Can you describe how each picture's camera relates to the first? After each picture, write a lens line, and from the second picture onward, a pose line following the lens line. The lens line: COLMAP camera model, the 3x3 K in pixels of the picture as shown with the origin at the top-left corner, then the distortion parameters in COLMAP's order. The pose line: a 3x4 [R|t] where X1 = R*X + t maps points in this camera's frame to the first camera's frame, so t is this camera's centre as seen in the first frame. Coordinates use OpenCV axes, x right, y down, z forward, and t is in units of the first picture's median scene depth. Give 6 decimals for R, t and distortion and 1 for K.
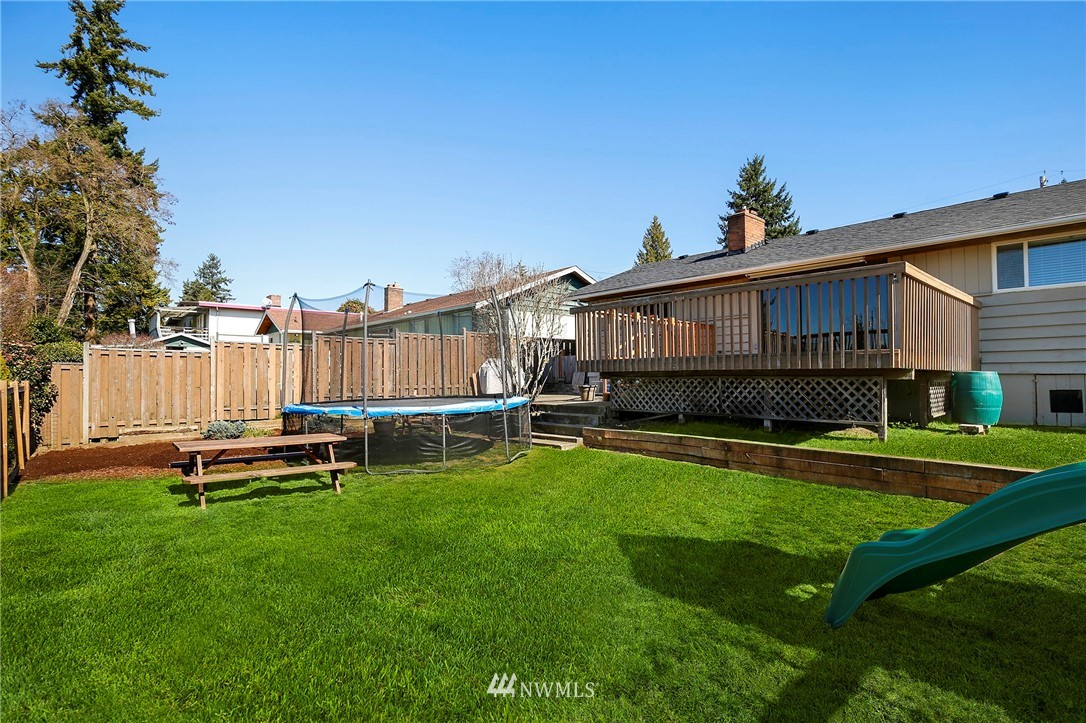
lens RADIAL K [[502.0, 0, 545.7], [0, 502.0, 366.4], [0, 0, 1]] dist [-0.036533, 0.007263]
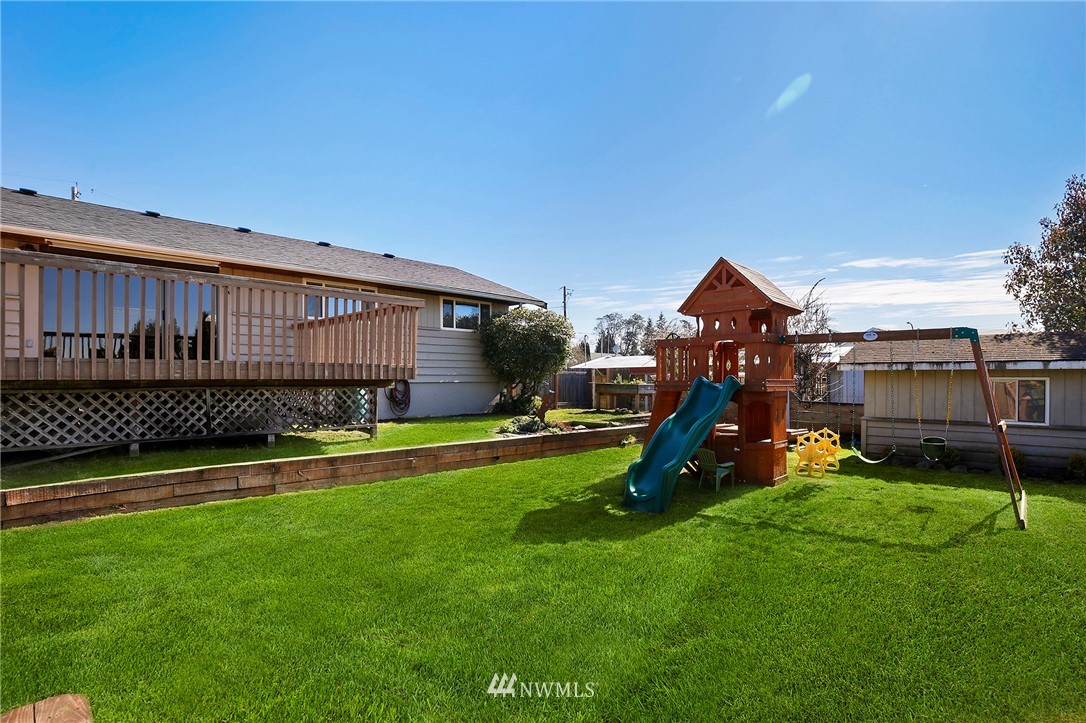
lens RADIAL K [[547.3, 0, 513.6], [0, 547.3, 382.4], [0, 0, 1]] dist [-0.000429, 0.000146]
pose [[-0.014006, 0.005089, 0.999889, -0.511681], [-0.011175, 0.999924, -0.005245, 0.012111], [-0.999839, -0.011248, -0.013948, 0.534477]]
